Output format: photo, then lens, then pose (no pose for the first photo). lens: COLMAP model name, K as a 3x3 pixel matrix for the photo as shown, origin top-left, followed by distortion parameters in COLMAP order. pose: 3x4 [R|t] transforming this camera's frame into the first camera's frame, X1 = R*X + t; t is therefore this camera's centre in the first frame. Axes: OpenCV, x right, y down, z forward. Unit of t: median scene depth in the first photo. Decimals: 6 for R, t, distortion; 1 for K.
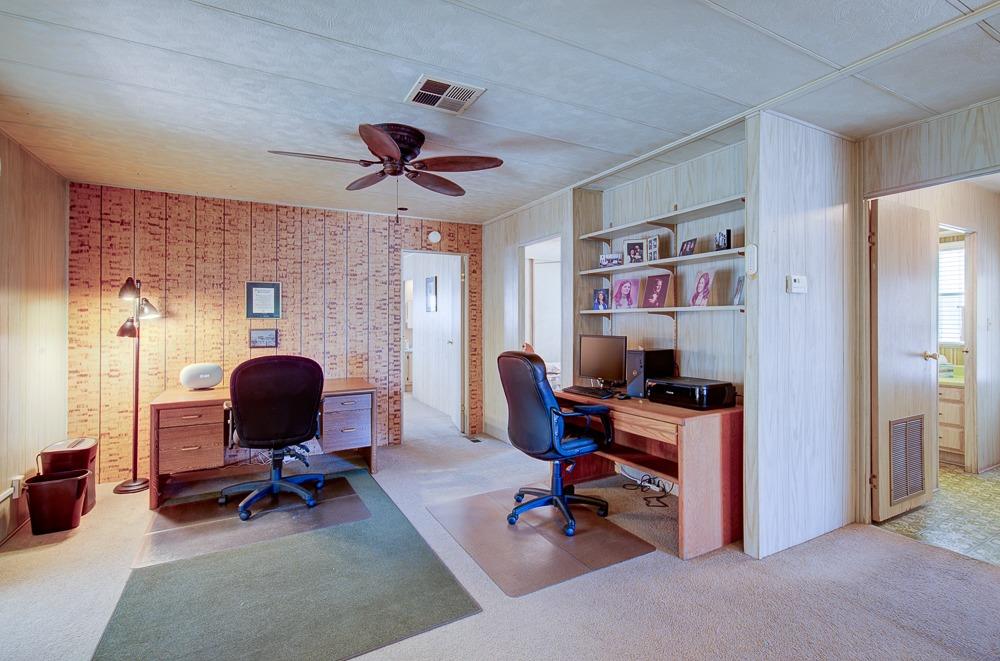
lens RADIAL K [[430.0, 0, 480.1], [0, 430.0, 321.1], [0, 0, 1]] dist [-0.001361, -0.000112]
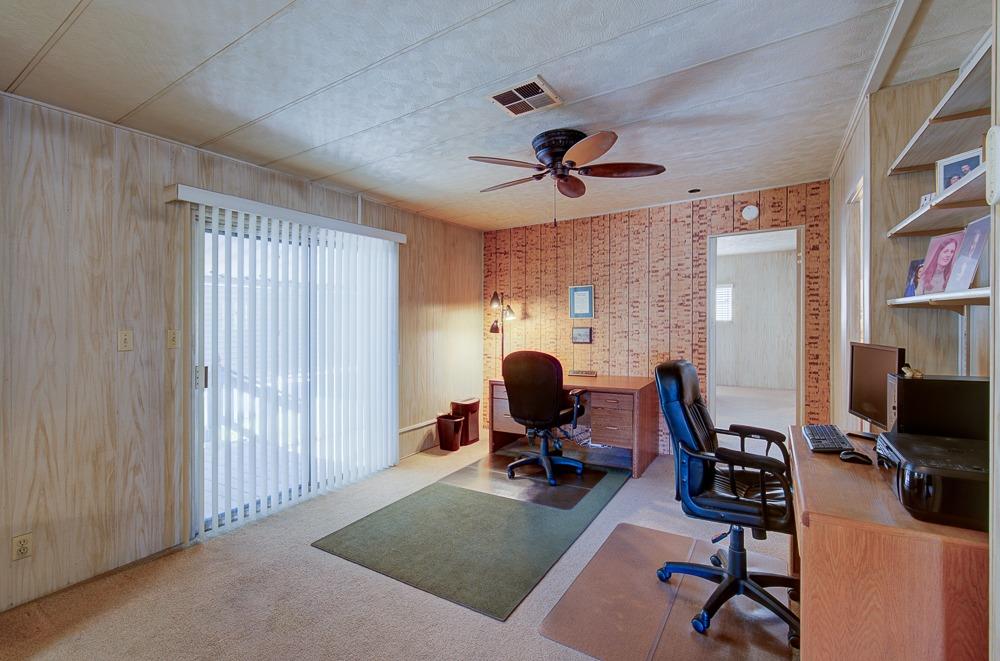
lens RADIAL K [[443.2, 0, 526.8], [0, 443.2, 317.0], [0, 0, 1]] dist [-0.000451, 0.000167]
pose [[0.535418, -0.012632, -0.844493, 0.453469], [0.017394, 0.999841, -0.003928, -0.007279], [0.844408, -0.012586, 0.535552, 0.258356]]
